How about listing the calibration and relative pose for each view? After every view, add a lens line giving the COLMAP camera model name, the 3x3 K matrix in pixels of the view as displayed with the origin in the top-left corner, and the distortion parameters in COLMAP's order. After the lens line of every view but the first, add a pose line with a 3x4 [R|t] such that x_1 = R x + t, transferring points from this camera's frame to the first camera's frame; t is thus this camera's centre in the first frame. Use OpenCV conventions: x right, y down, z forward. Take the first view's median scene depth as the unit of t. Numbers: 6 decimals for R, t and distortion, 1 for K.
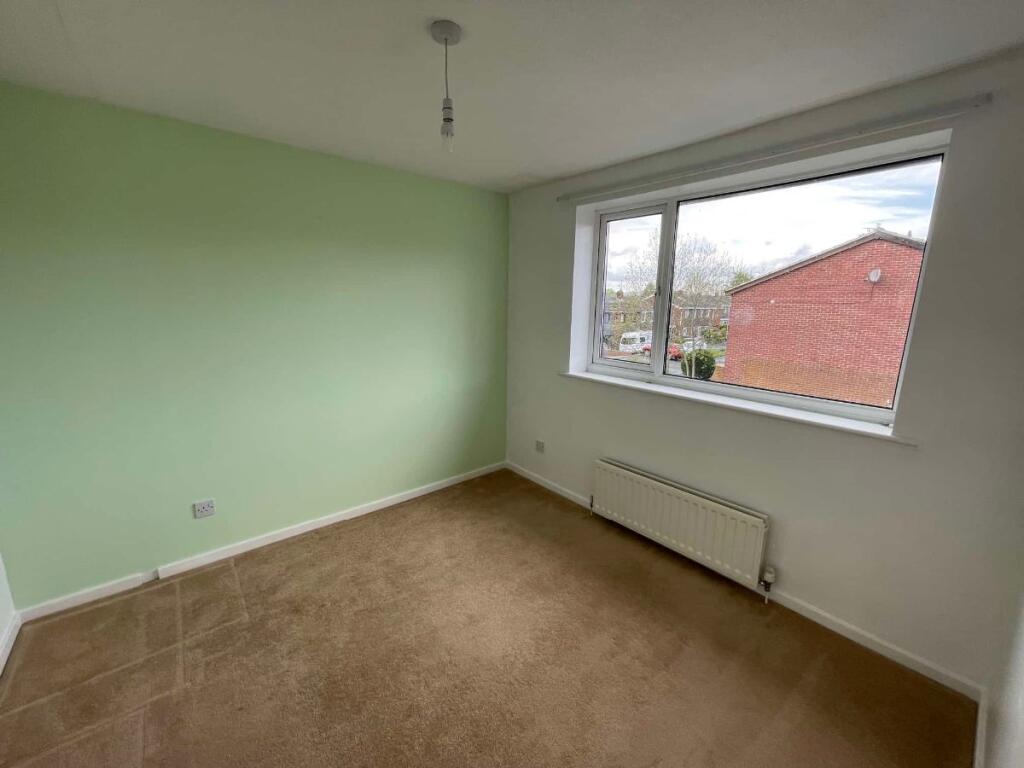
lens RADIAL K [[413.6, 0, 502.9], [0, 413.6, 381.1], [0, 0, 1]] dist [-0.002742, -0.000755]
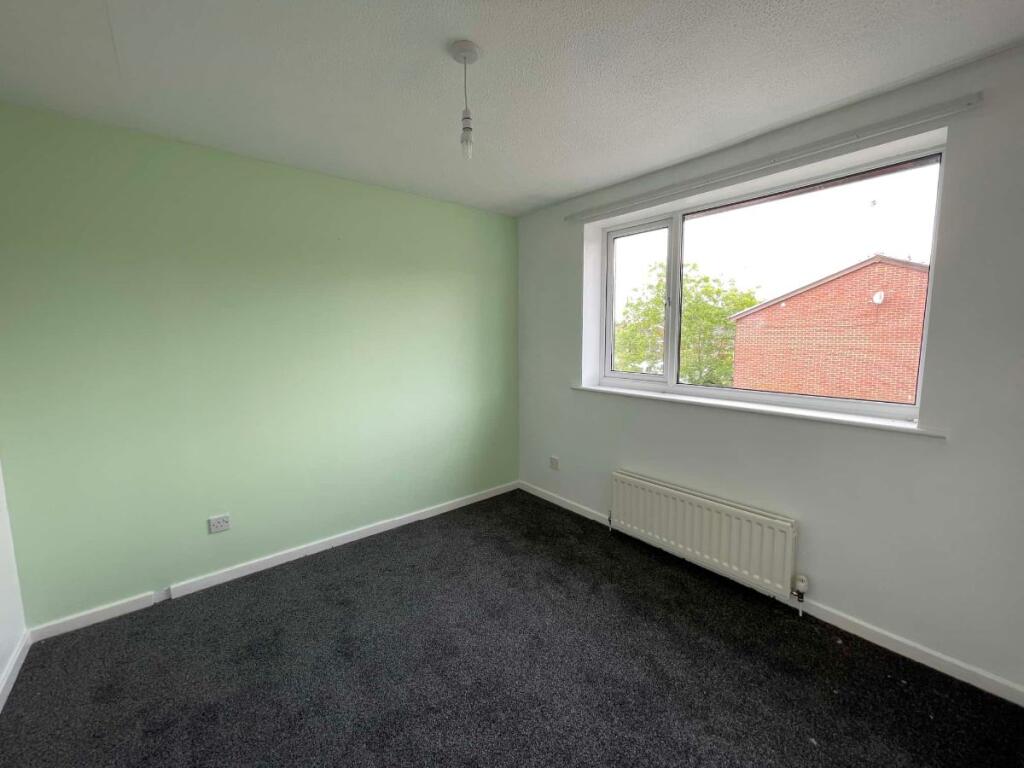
lens RADIAL K [[413.6, 0, 502.9], [0, 413.6, 381.1], [0, 0, 1]] dist [-0.002742, -0.000755]
pose [[0.999692, -0.020363, -0.014184, -0.023053], [0.019138, 0.996475, -0.081677, 0.061382], [0.015798, 0.081380, 0.996558, -0.003500]]
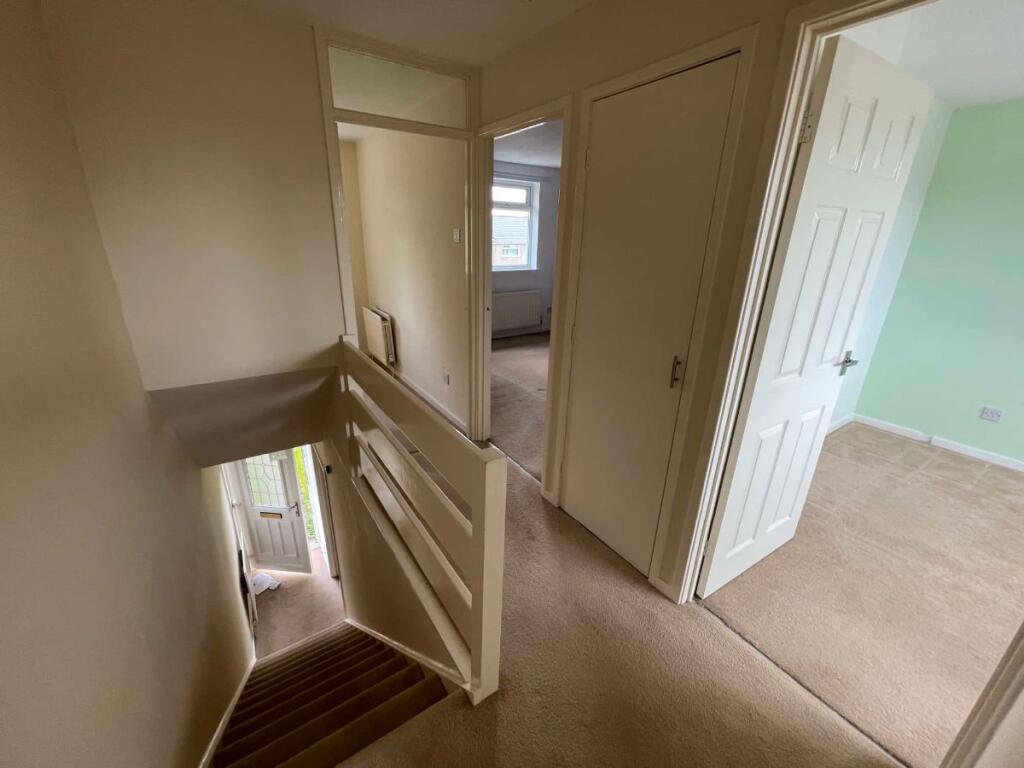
lens RADIAL K [[413.6, 0, 502.9], [0, 413.6, 381.1], [0, 0, 1]] dist [-0.002742, -0.000755]
pose [[-0.108452, 0.323165, -0.940108, 0.605493], [-0.212041, 0.916403, 0.339478, 0.102768], [0.971225, 0.236158, -0.030861, -0.455849]]
